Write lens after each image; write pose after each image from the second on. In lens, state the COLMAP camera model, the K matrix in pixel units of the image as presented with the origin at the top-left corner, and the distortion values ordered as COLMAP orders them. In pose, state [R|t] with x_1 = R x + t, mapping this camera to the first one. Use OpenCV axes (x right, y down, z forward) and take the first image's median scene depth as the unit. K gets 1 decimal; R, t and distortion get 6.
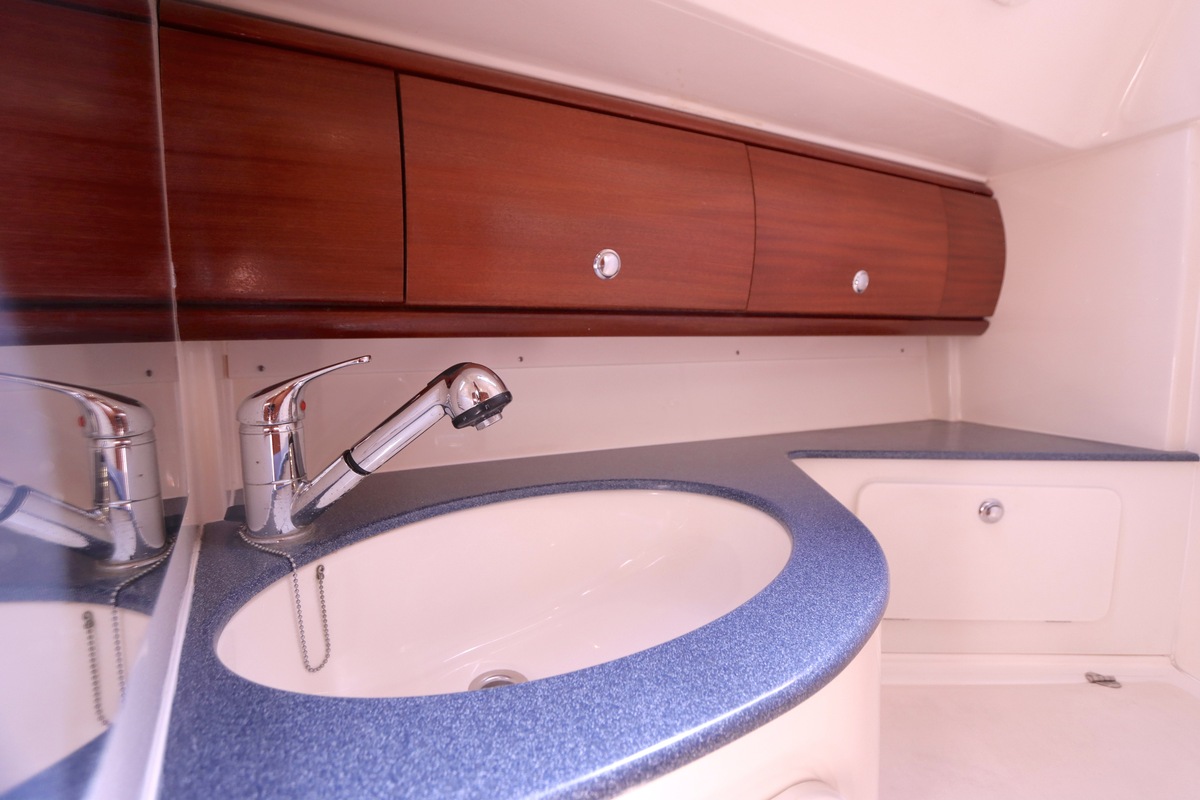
lens RADIAL K [[589.9, 0, 597.5], [0, 589.9, 396.6], [0, 0, 1]] dist [-0.017483, 0.001109]
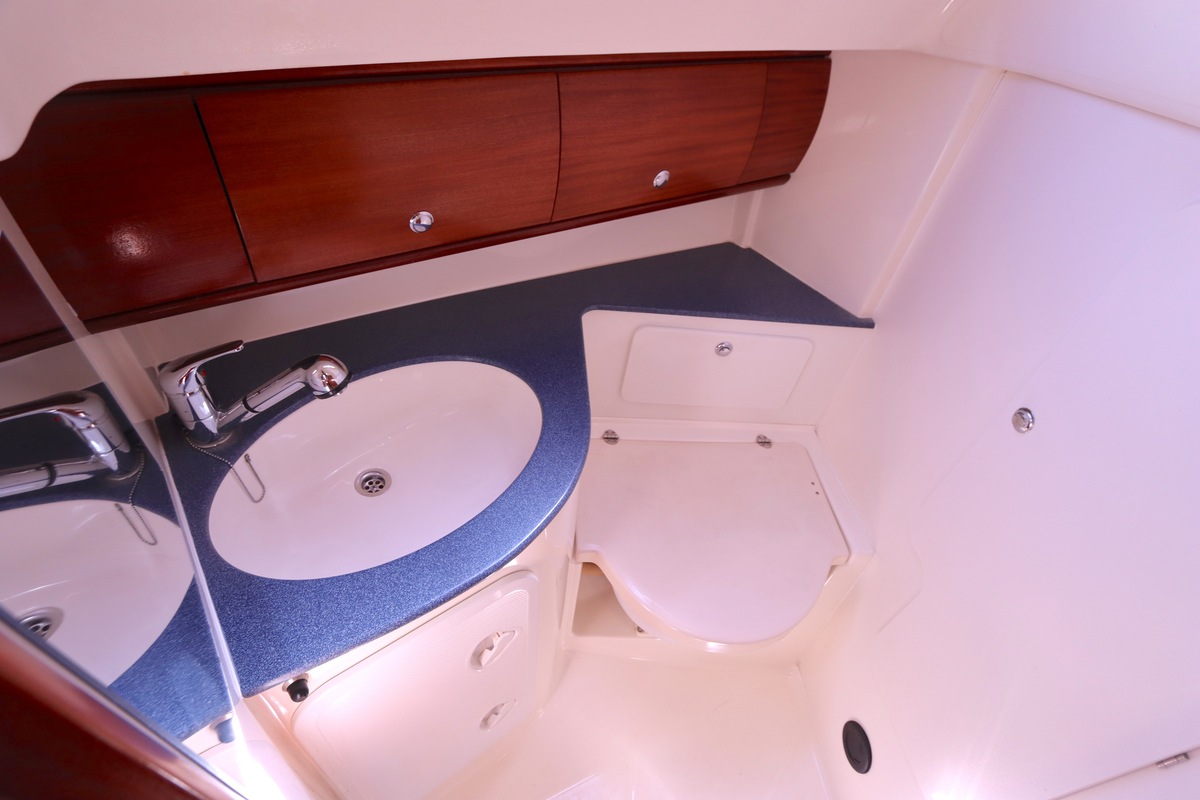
lens RADIAL K [[610.0, 0, 580.7], [0, 610.0, 400.3], [0, 0, 1]] dist [-0.015688, 0.000101]
pose [[0.992721, 0.006901, 0.120242, 0.243912], [-0.082495, 0.766356, 0.637098, -0.968617], [-0.087752, -0.642380, 0.761346, -0.260882]]
